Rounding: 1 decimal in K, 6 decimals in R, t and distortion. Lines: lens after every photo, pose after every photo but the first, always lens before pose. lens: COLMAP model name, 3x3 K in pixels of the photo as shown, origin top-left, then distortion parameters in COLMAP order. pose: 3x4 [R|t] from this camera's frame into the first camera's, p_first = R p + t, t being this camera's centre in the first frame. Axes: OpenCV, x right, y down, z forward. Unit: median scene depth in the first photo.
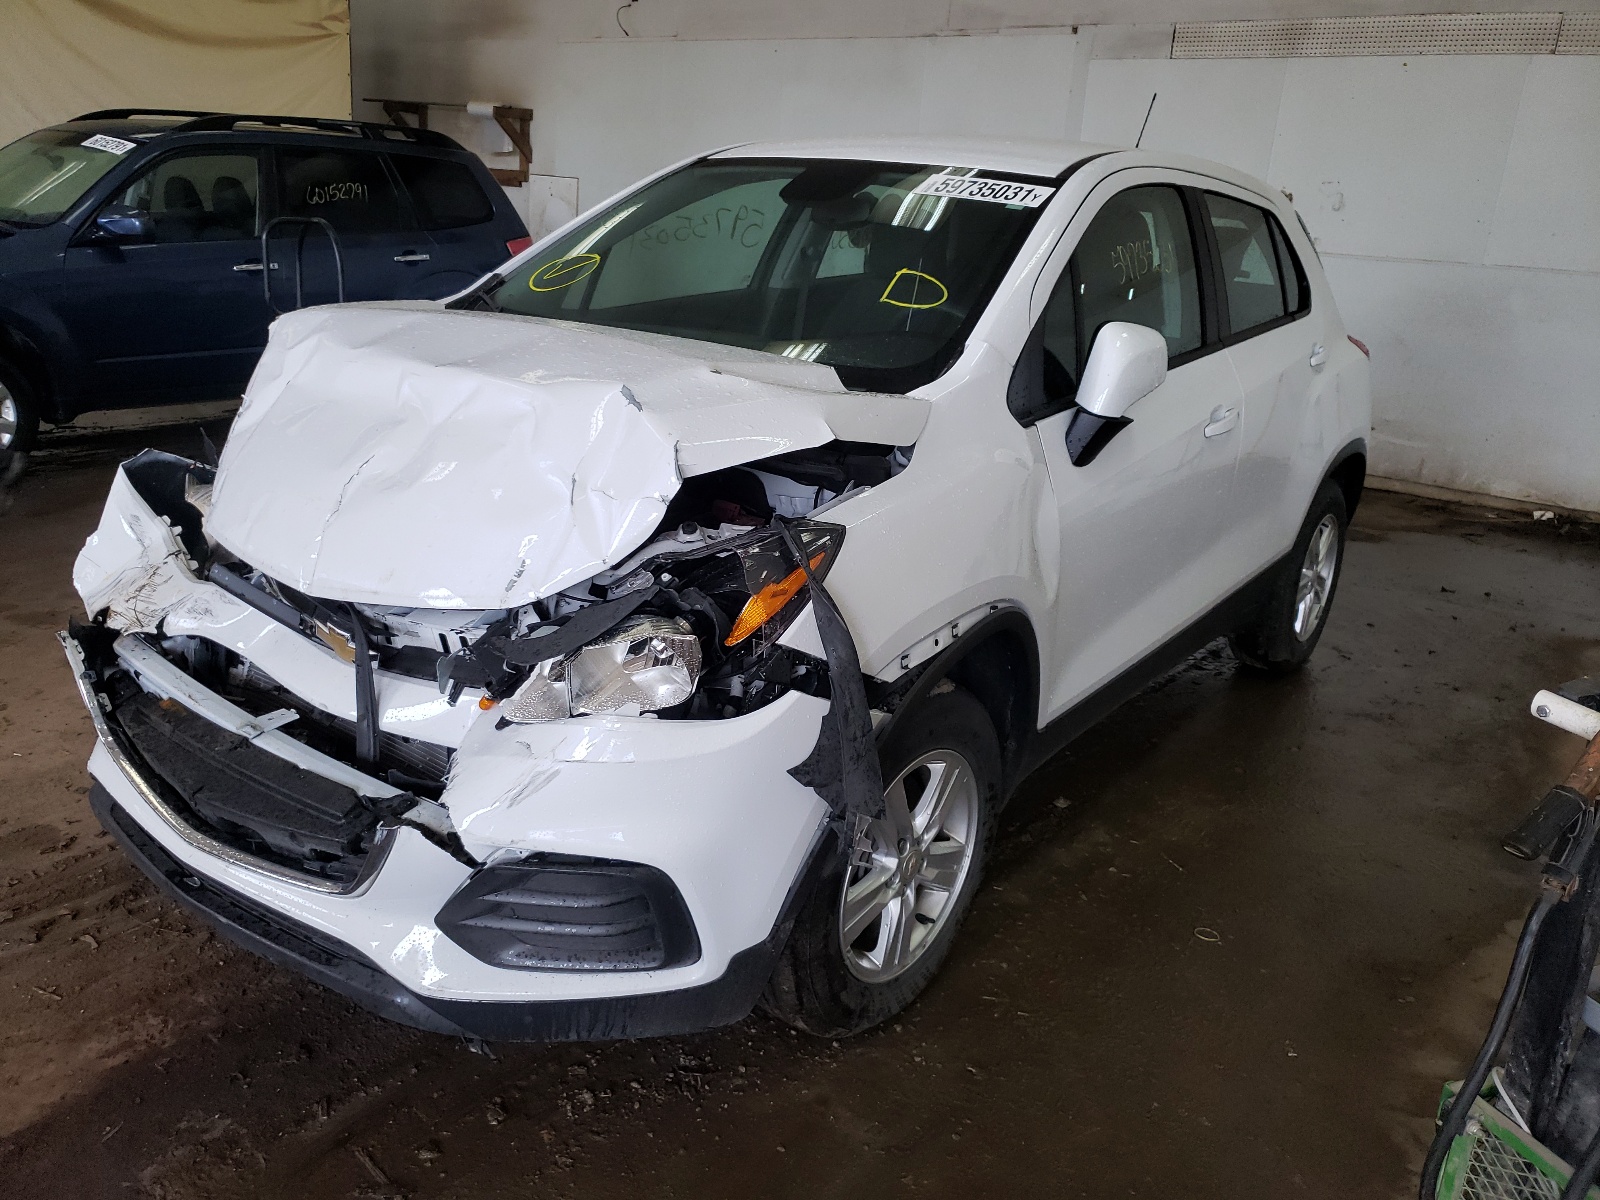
lens RADIAL K [[1219.0, 0, 800.0], [0, 1219.0, 600.0], [0, 0, 1]] dist [0.084138, -0.101468]
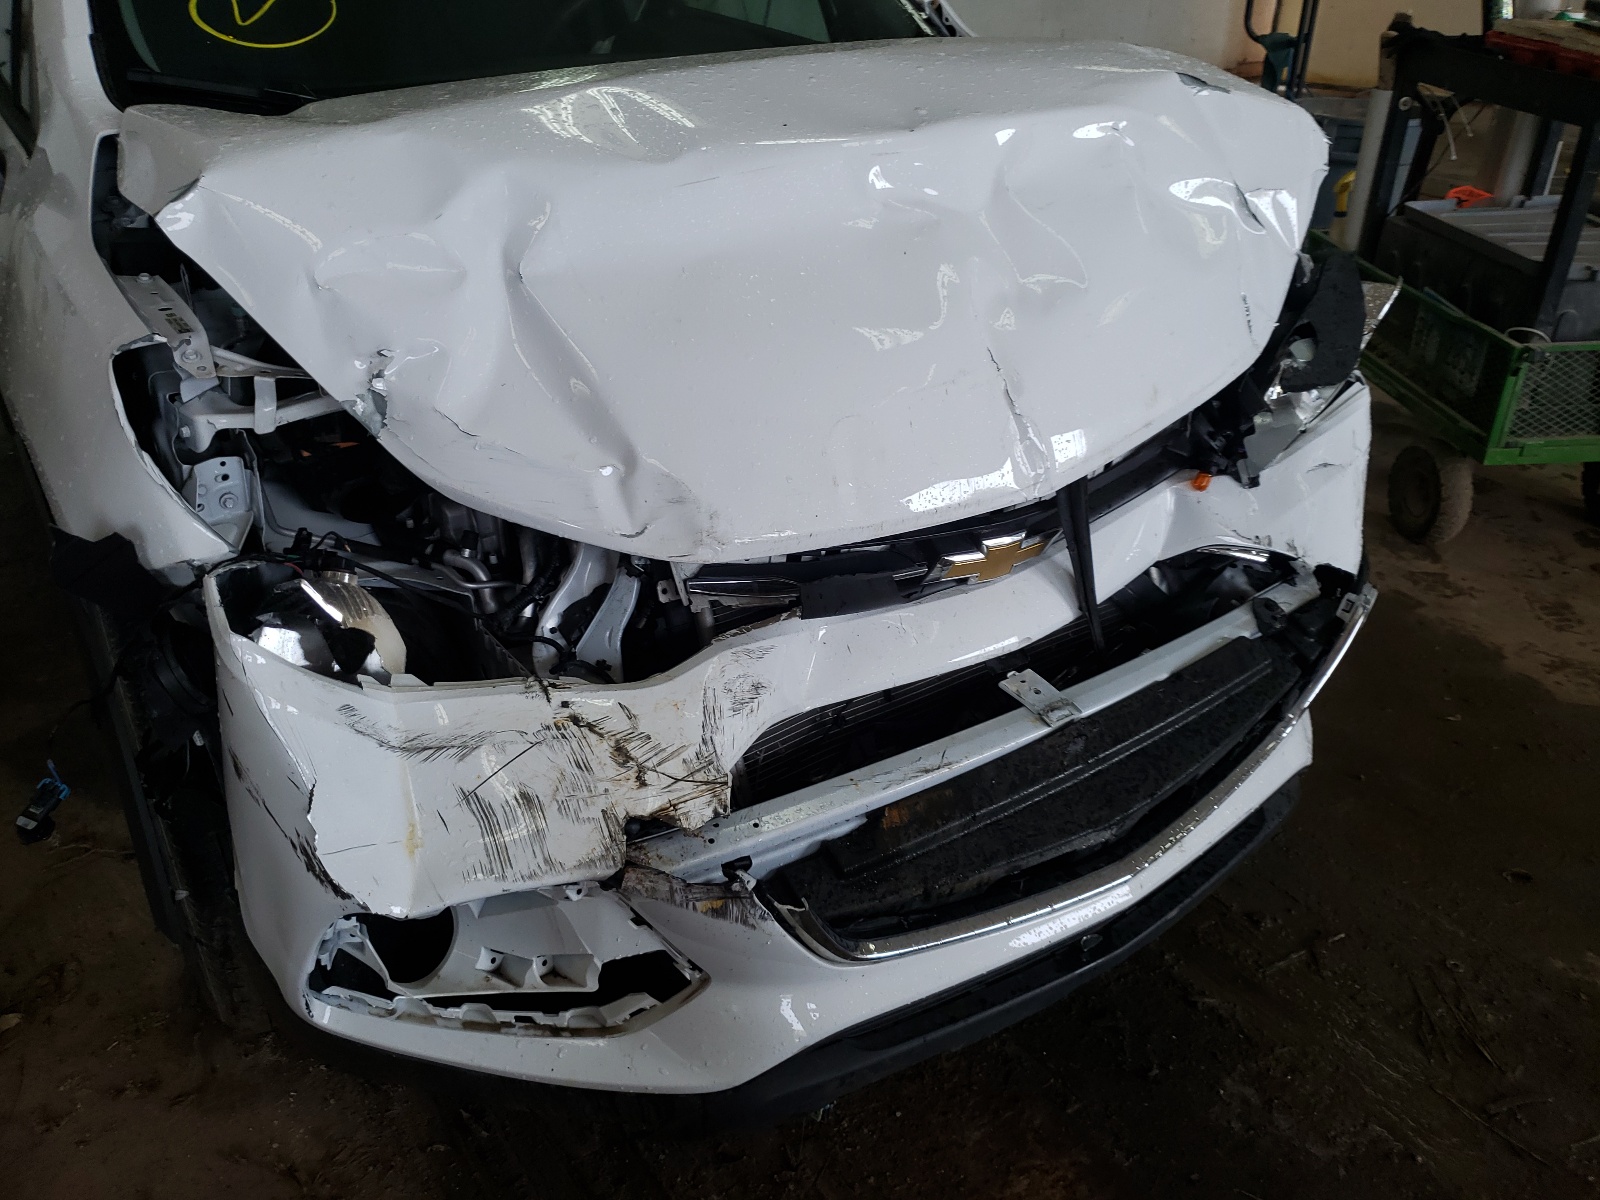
lens RADIAL K [[1219.0, 0, 800.0], [0, 1219.0, 600.0], [0, 0, 1]] dist [0.084138, -0.101468]
pose [[0.301574, -0.514443, 0.802746, -0.891583], [0.315219, 0.848396, 0.425277, -0.253711], [-0.899828, 0.124788, 0.418017, 0.737850]]
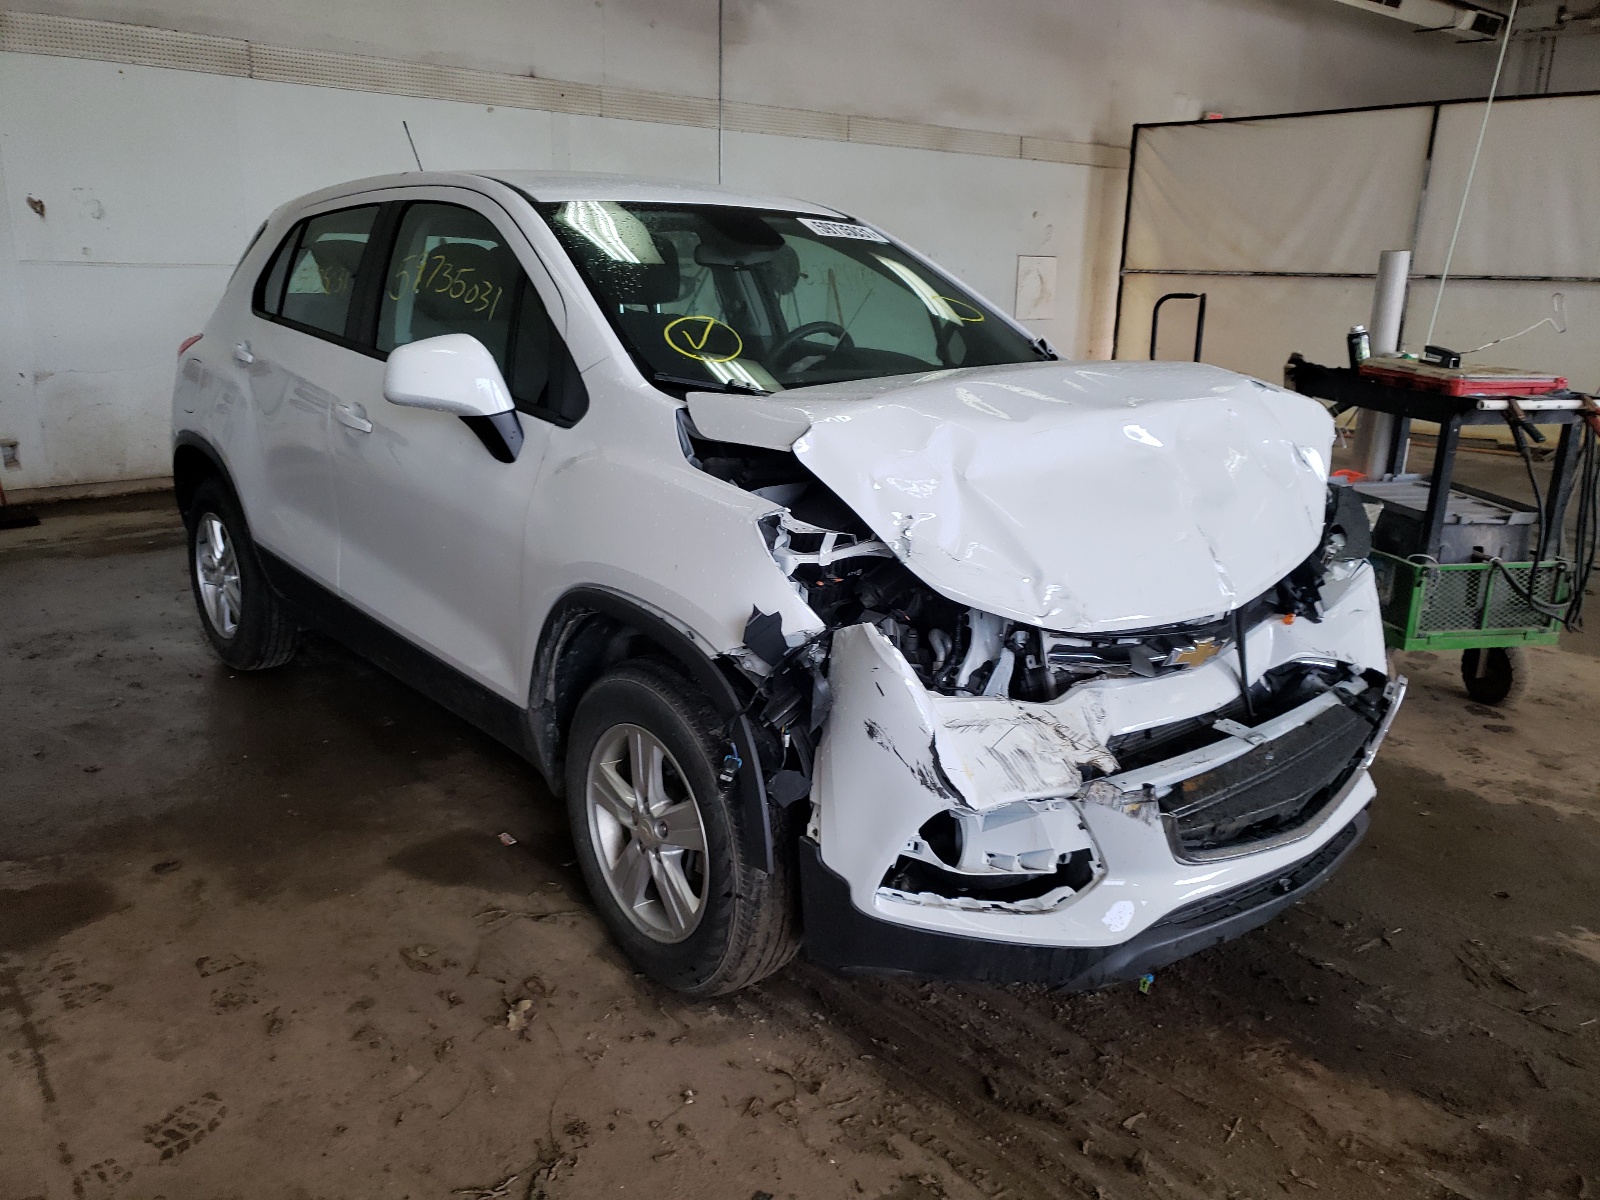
lens RADIAL K [[1207.9, 0, 800.0], [0, 1207.9, 600.0], [0, 0, 1]] dist [0.004328, 0.010659]
pose [[0.199613, -0.315759, 0.927605, -1.351948], [0.294109, 0.922315, 0.250668, -0.369526], [-0.934695, 0.222781, 0.276974, 0.932633]]
